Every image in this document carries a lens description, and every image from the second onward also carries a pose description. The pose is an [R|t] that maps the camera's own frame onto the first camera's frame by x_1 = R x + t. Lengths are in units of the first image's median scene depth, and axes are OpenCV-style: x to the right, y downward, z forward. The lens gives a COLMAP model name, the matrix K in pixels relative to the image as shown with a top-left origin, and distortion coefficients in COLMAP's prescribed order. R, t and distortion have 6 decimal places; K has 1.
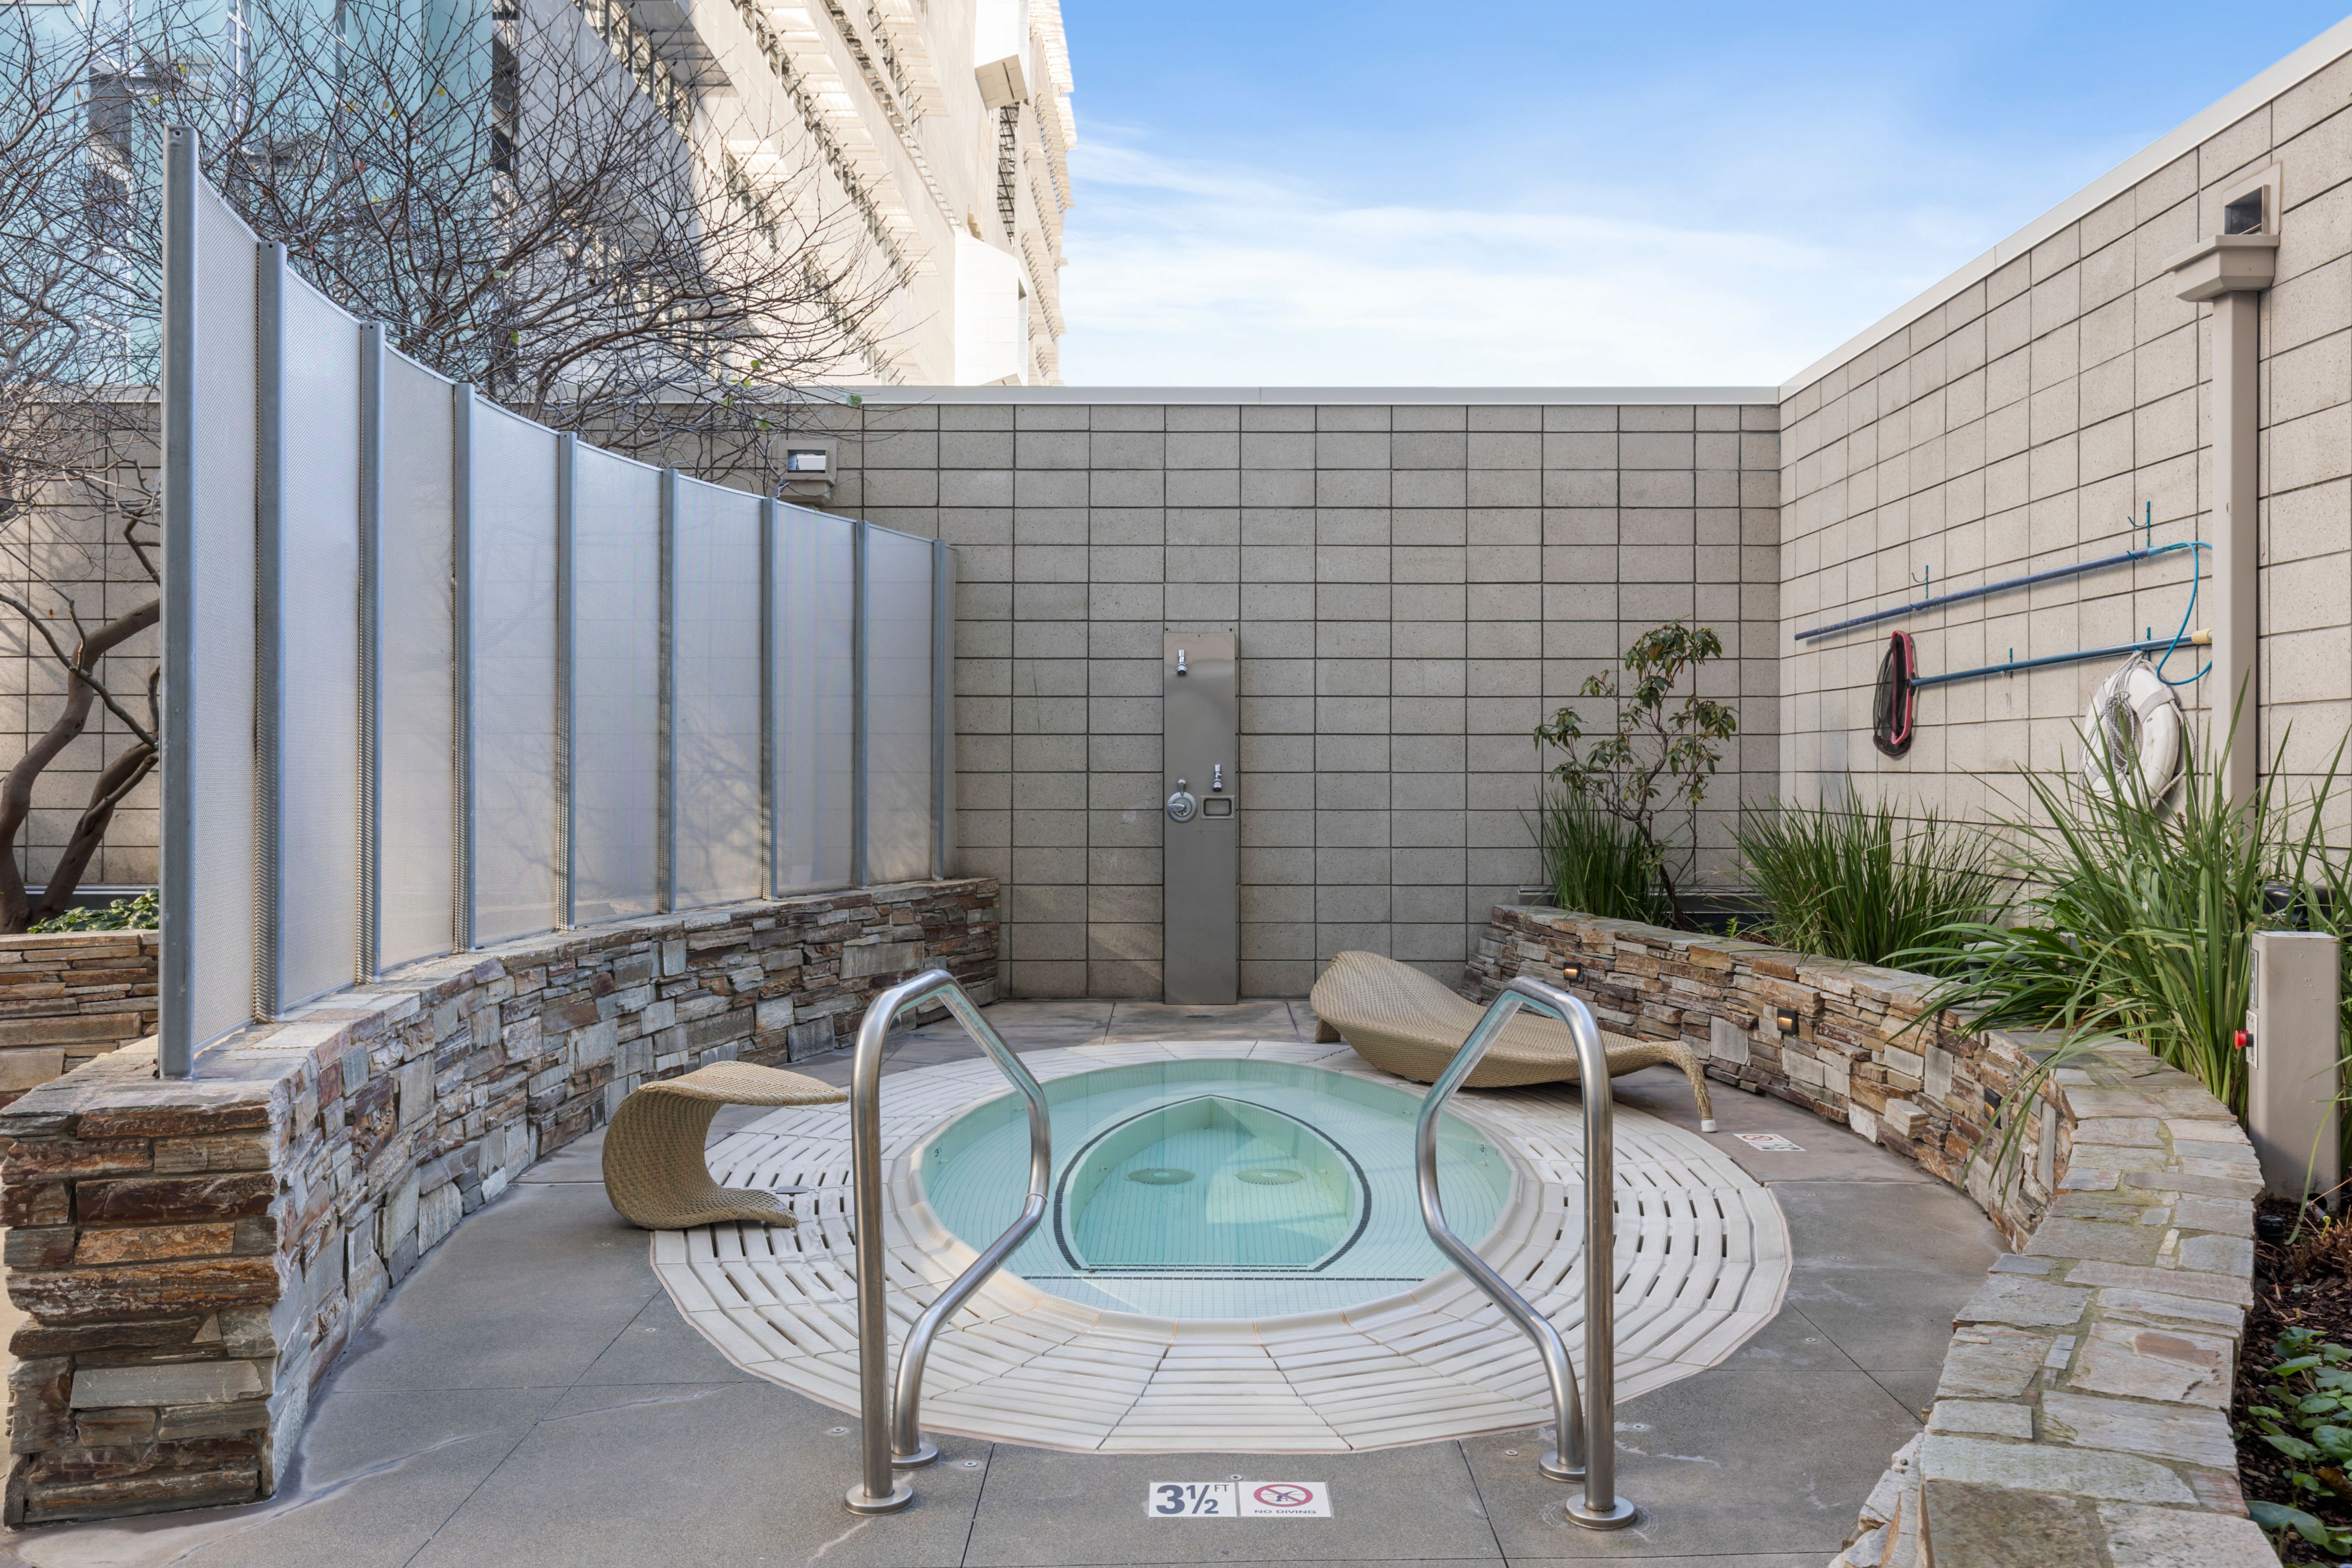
lens RADIAL K [[1964.1, 0, 1177.9], [0, 1964.1, 781.6], [0, 0, 1]] dist [-0.007912, -0.003389]
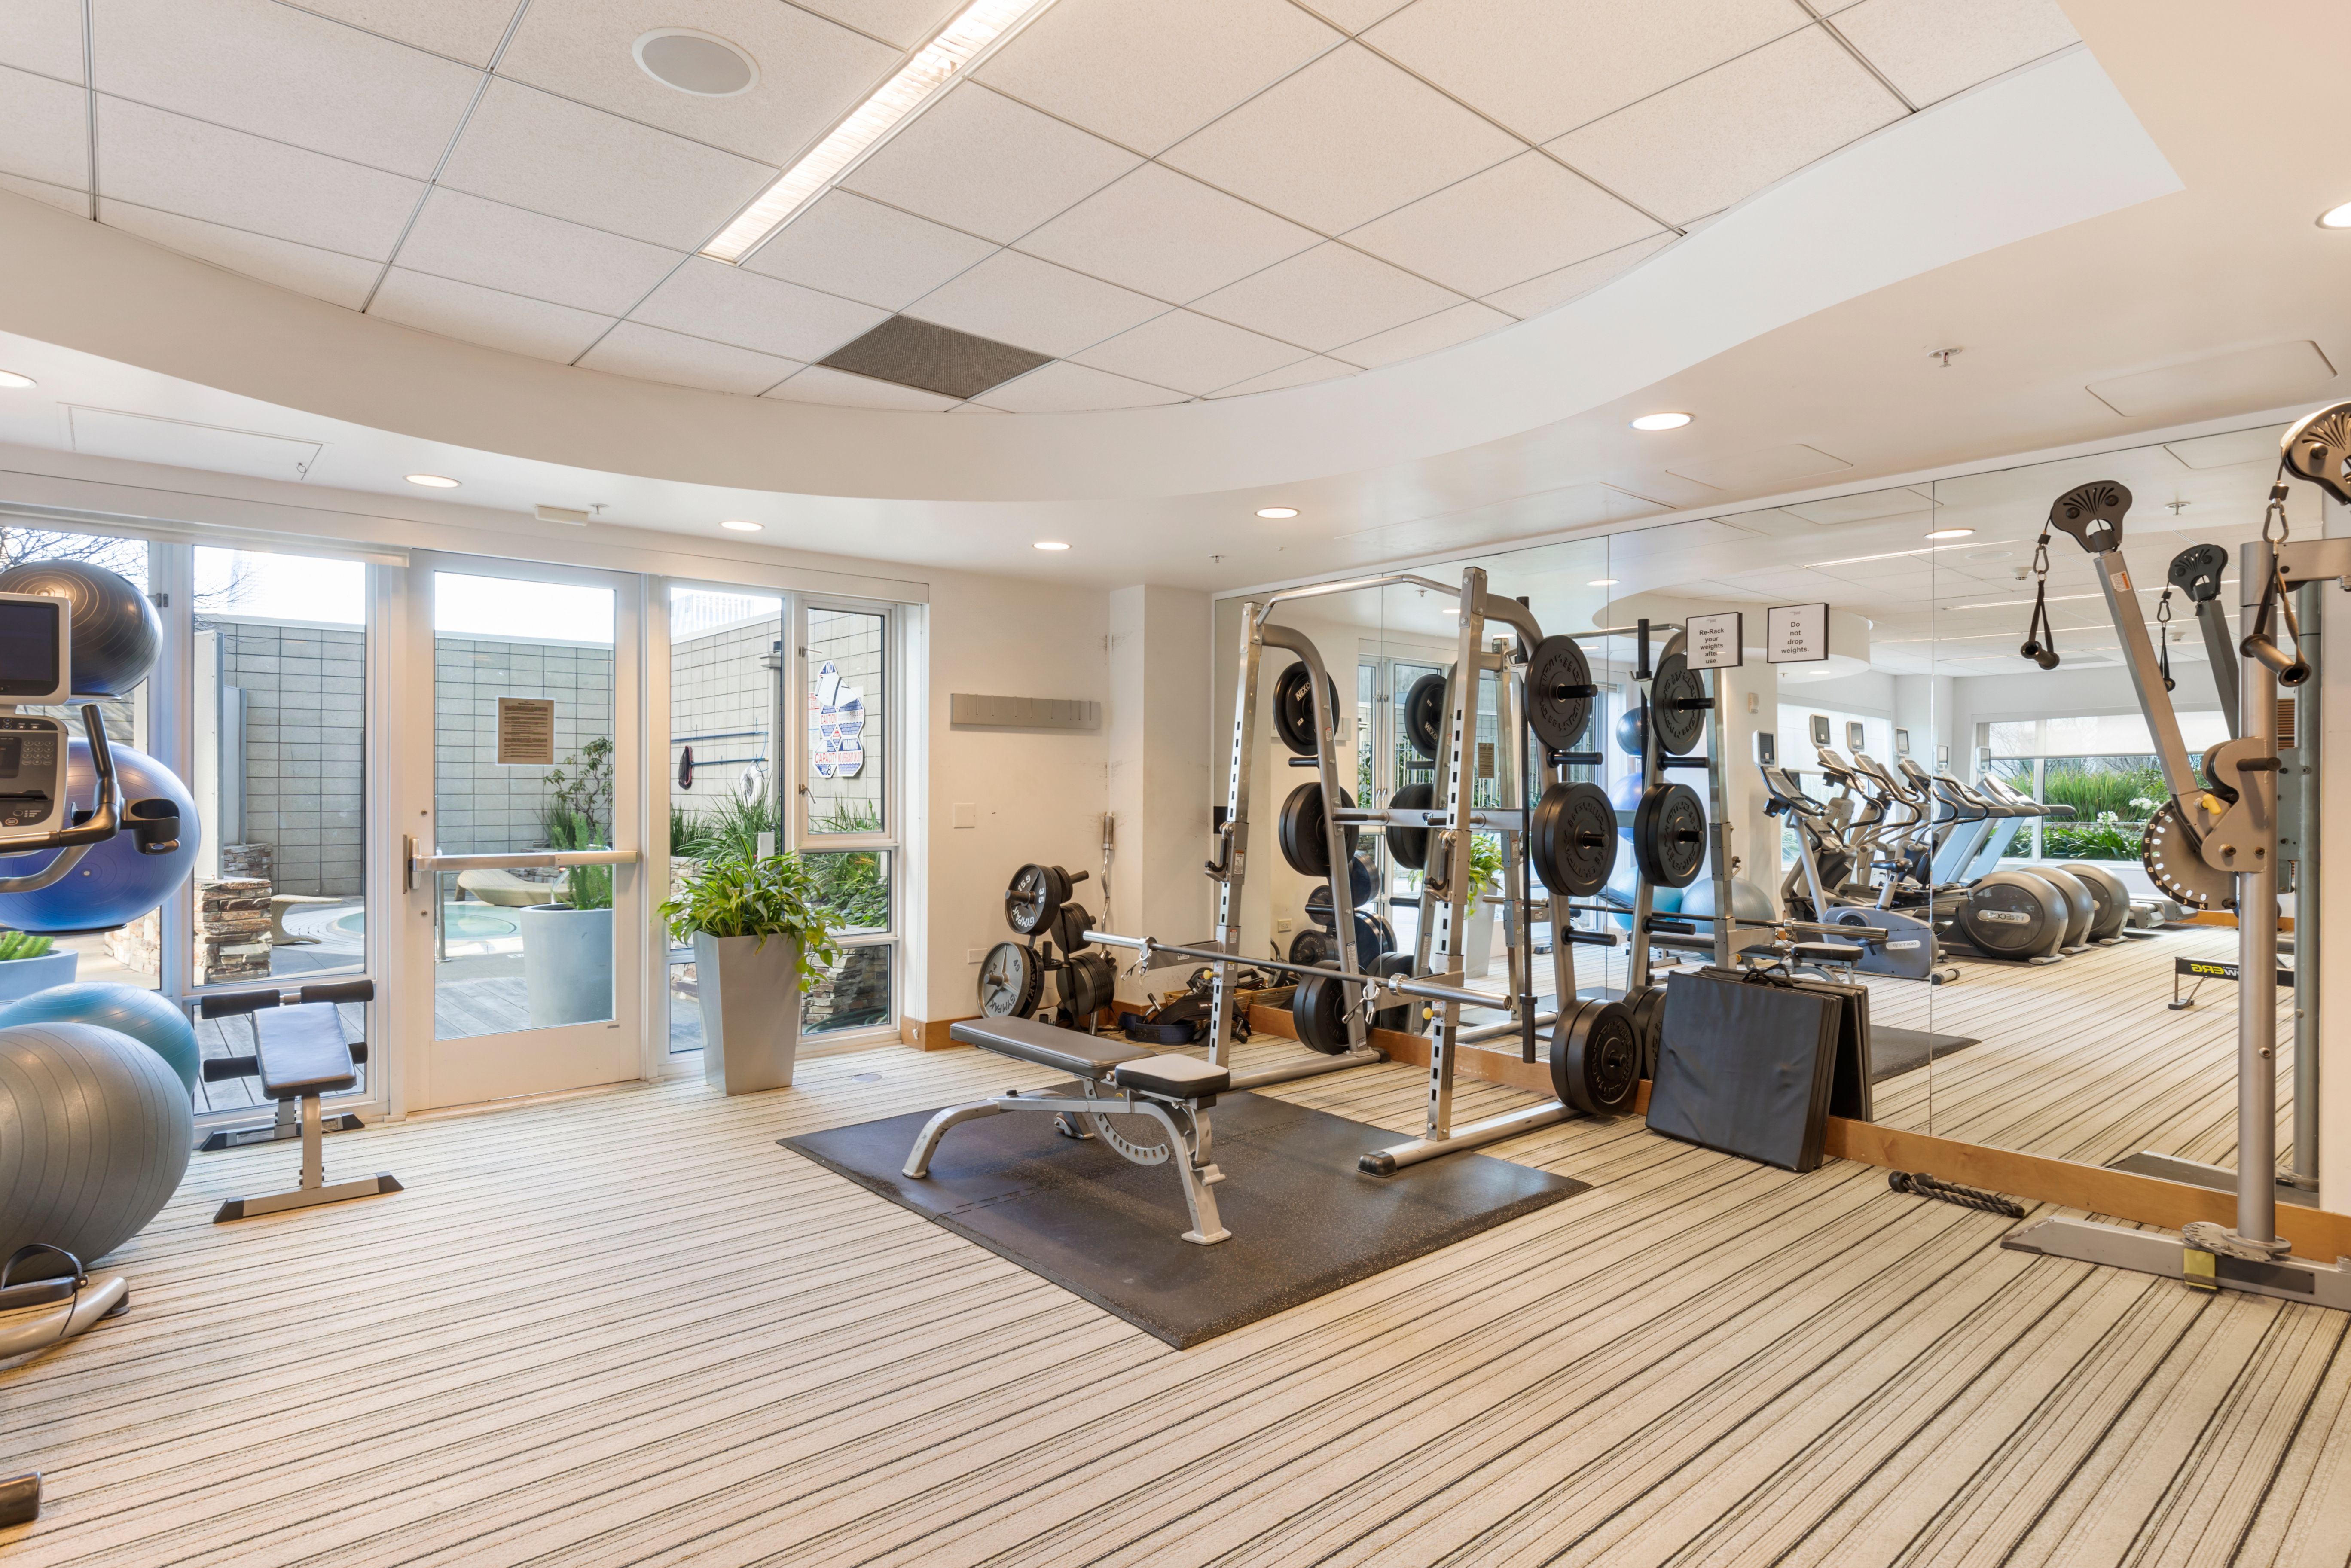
lens RADIAL K [[1245.5, 0, 1178.2], [0, 1245.5, 785.6], [0, 0, 1]] dist [-0.000222, 0.000032]
pose [[0.755805, 0.001082, 0.654796, -0.263577], [0.003269, 0.999980, -0.005425, -0.004587], [-0.654789, 0.006241, 0.755786, -0.787687]]
